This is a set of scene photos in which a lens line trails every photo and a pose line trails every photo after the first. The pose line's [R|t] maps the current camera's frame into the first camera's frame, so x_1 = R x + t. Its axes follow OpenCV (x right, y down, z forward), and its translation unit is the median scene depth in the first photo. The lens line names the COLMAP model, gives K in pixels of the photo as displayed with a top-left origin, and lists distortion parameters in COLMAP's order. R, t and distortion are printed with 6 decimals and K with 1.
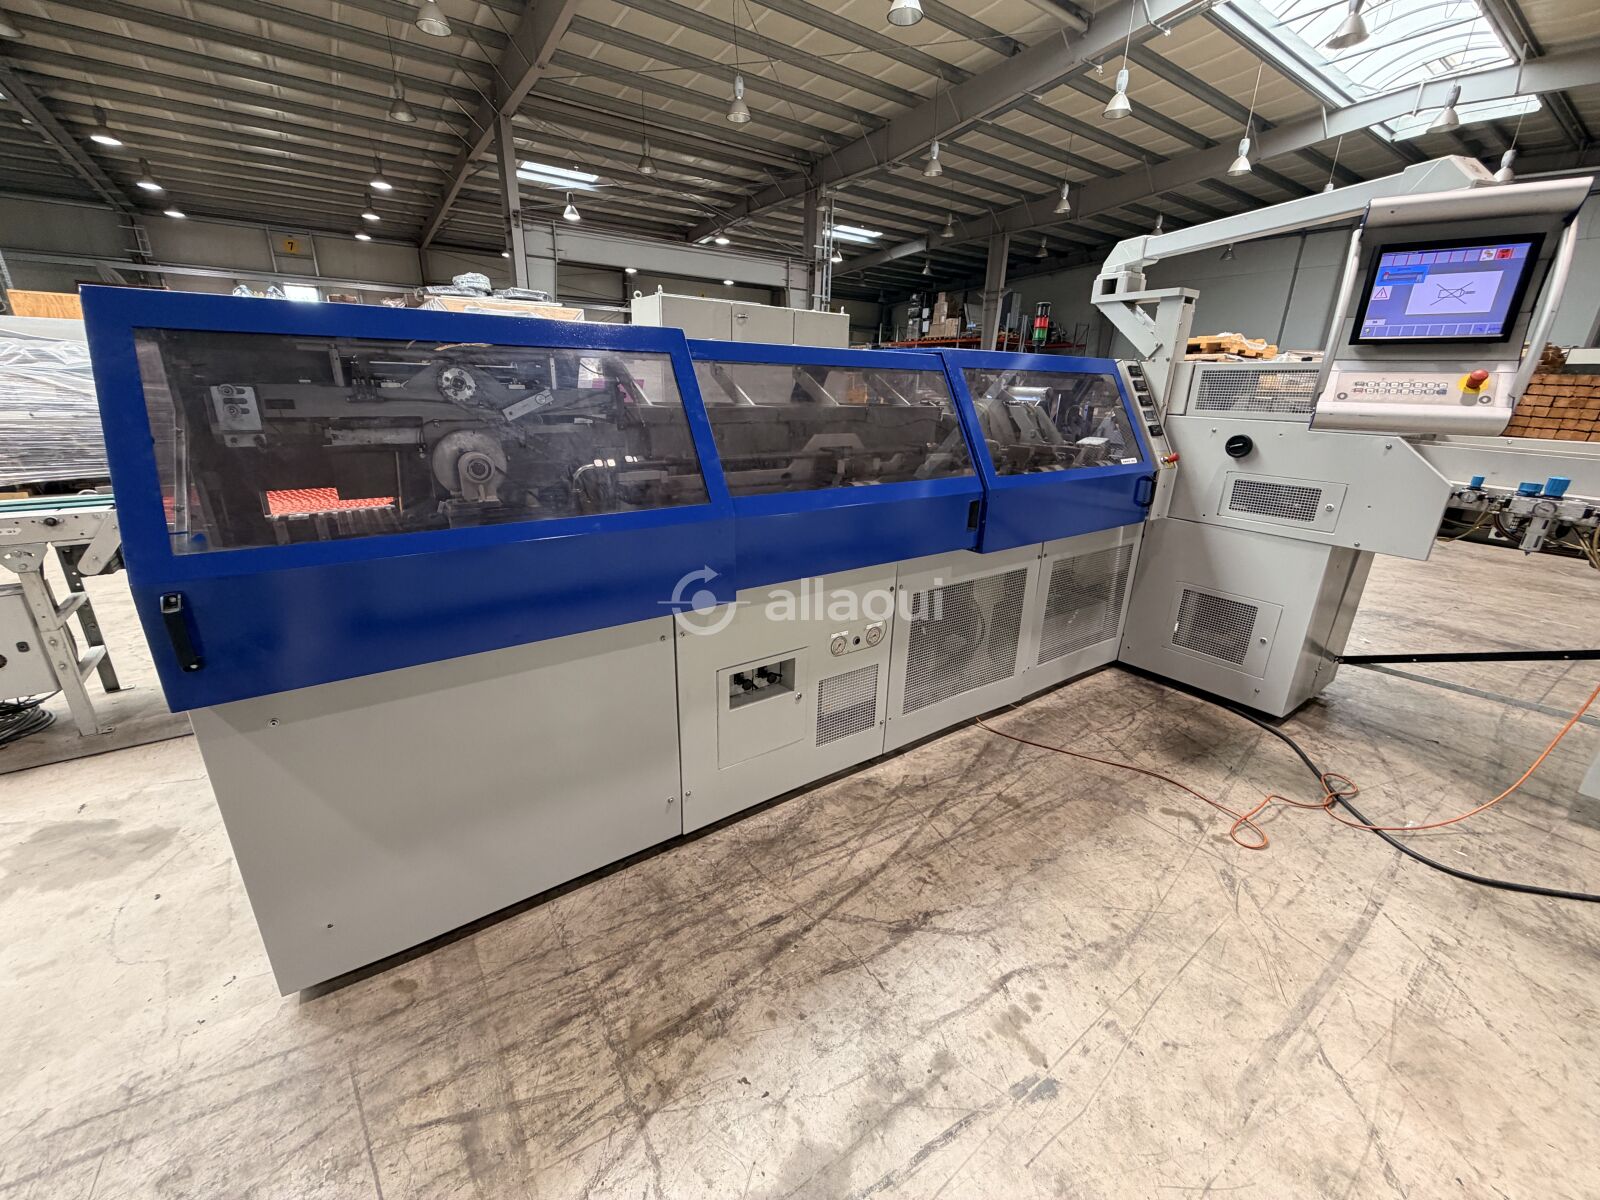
lens RADIAL K [[638.9, 0, 799.6], [0, 638.9, 597.8], [0, 0, 1]] dist [0.000193, 0.000136]
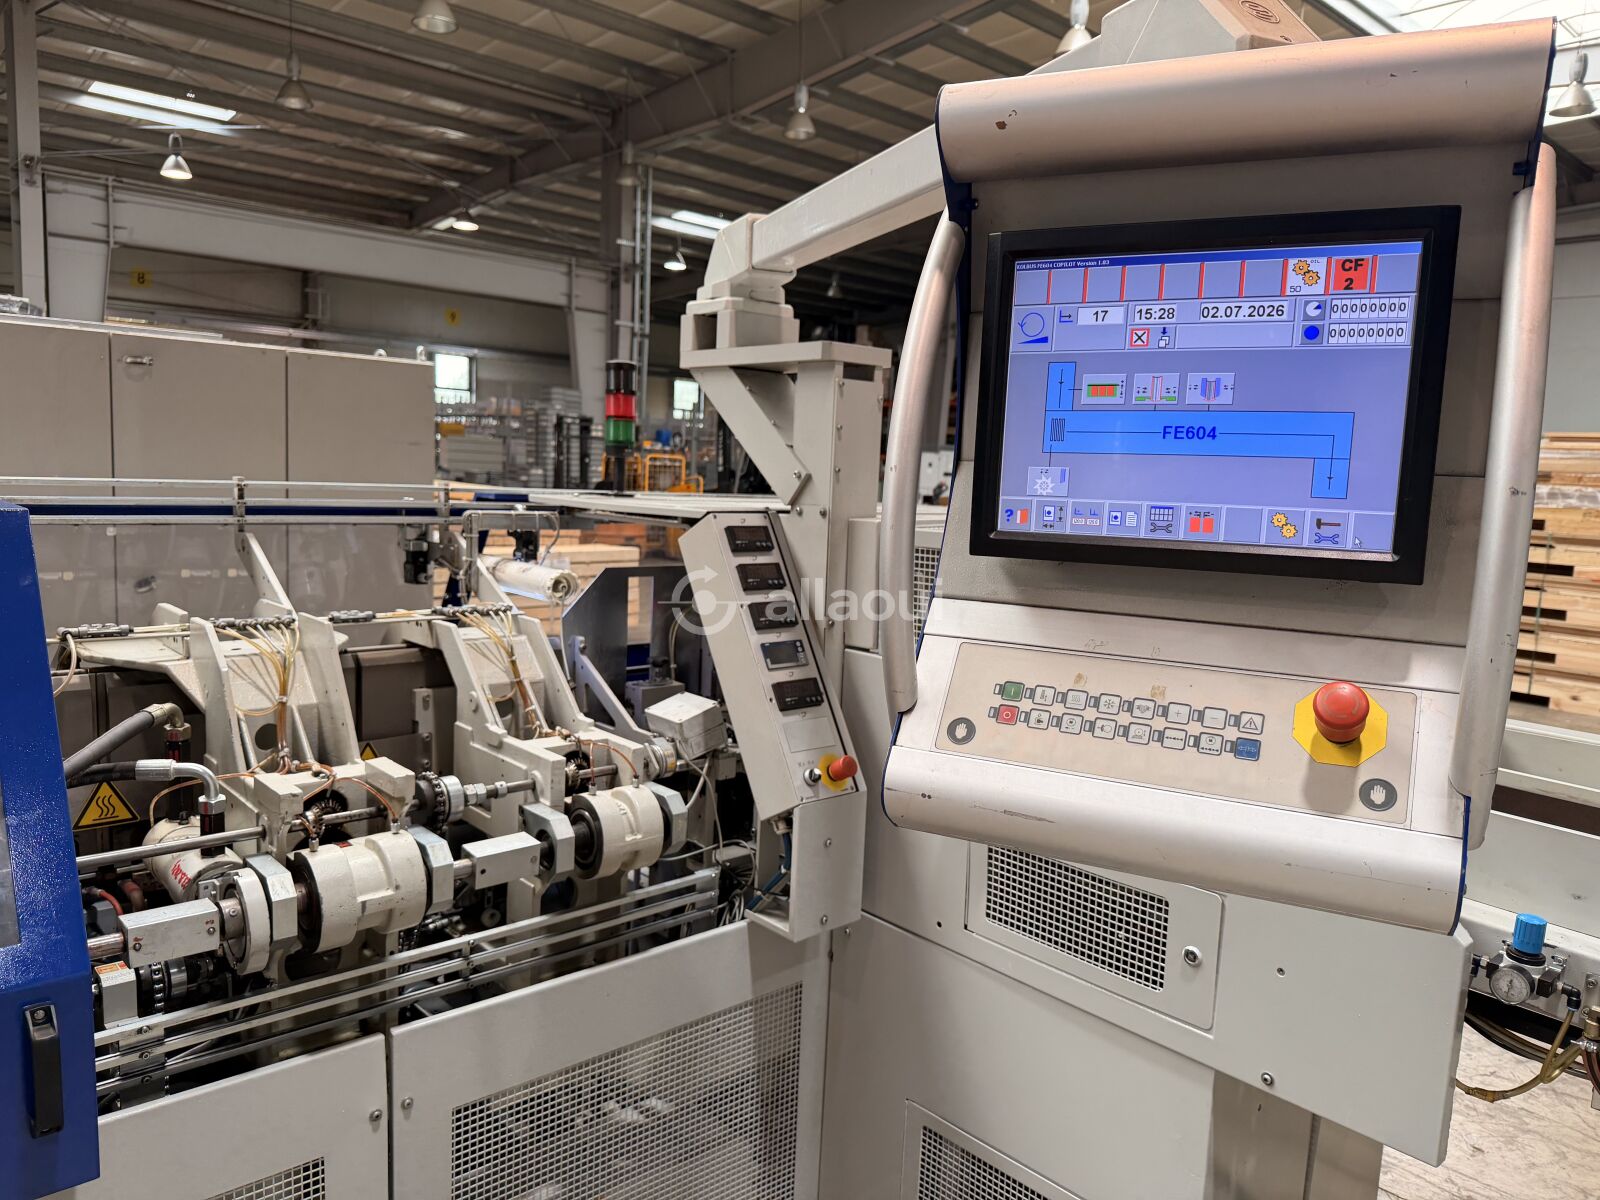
lens RADIAL K [[1139.5, 0, 802.7], [0, 1139.5, 606.9], [0, 0, 1]] dist [0.009745, -0.020652]
pose [[0.993604, 0.006215, 0.112750, 0.091593], [0.016045, 0.980583, -0.195446, -0.034612], [-0.111775, 0.196005, 0.974212, 0.064961]]
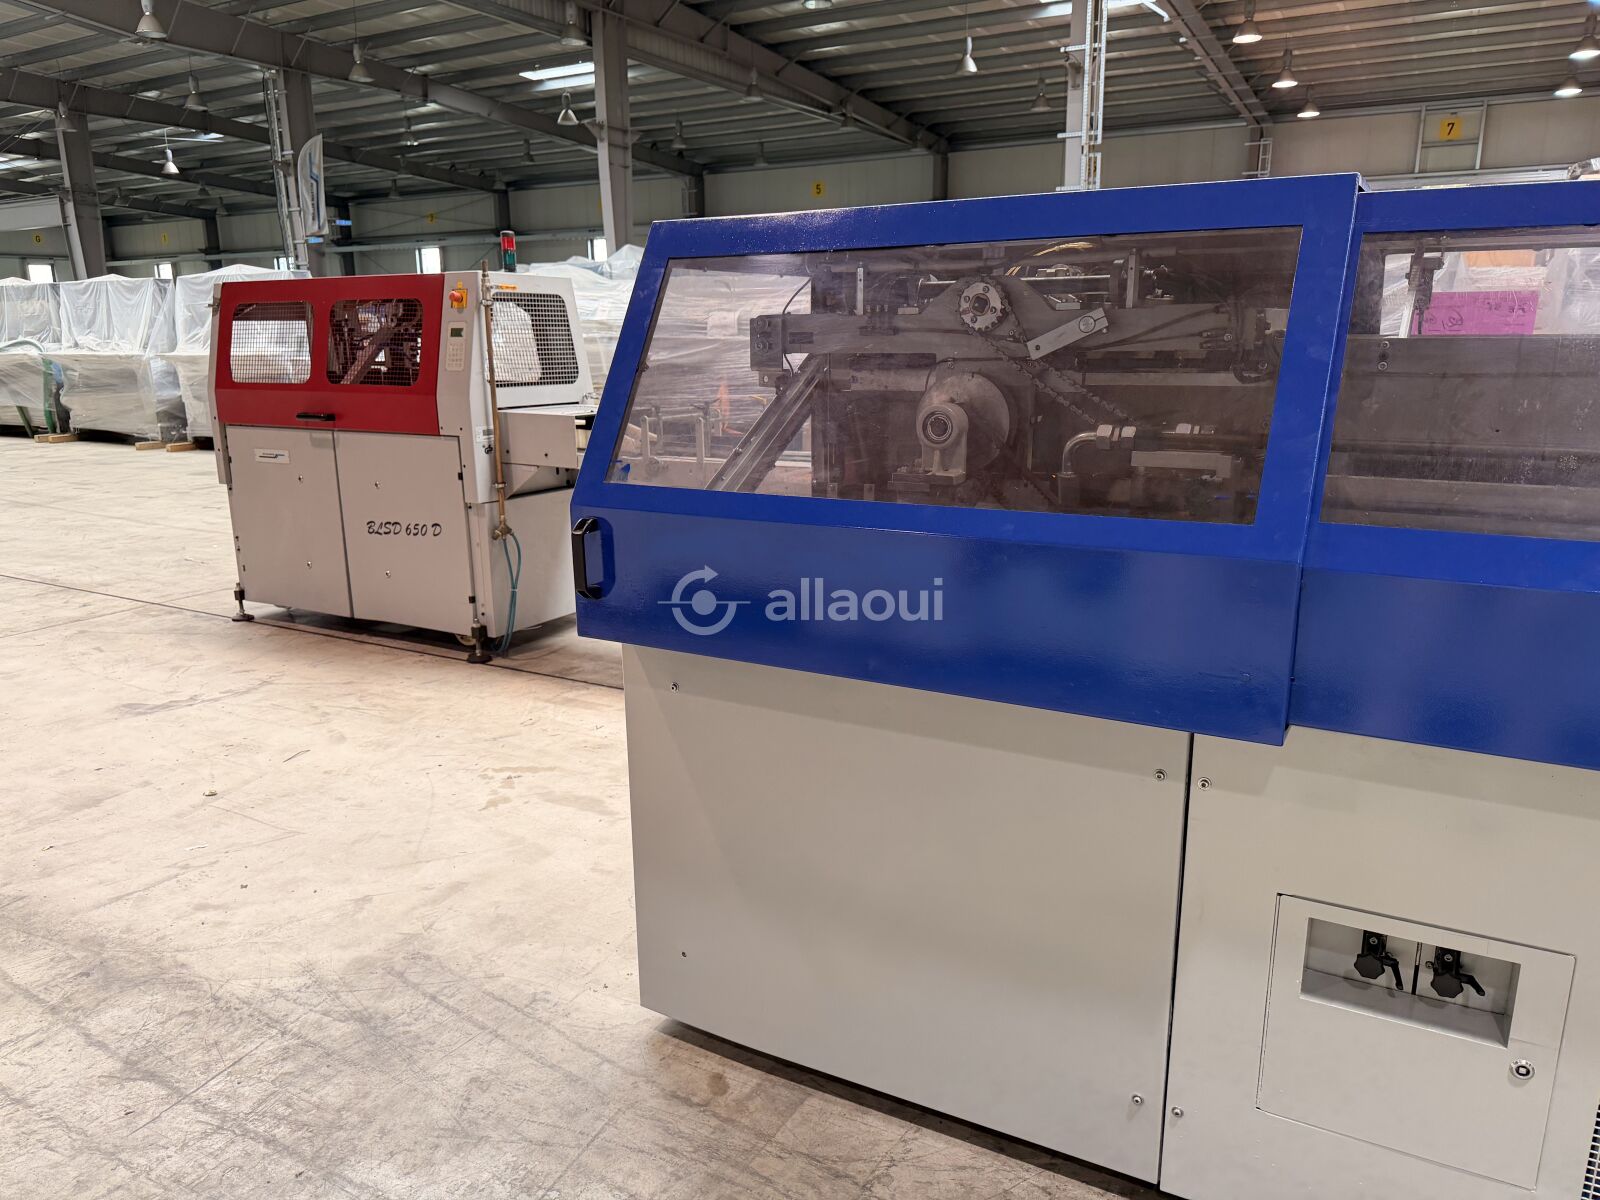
lens RADIAL K [[1133.9, 0, 797.4], [0, 1133.9, 602.9], [0, 0, 1]] dist [0.024935, -0.033125]
pose [[0.420774, 0.186752, -0.887735, 0.051333], [-0.270302, 0.959941, 0.073822, -0.006656], [0.865960, 0.208894, 0.454397, 0.034582]]
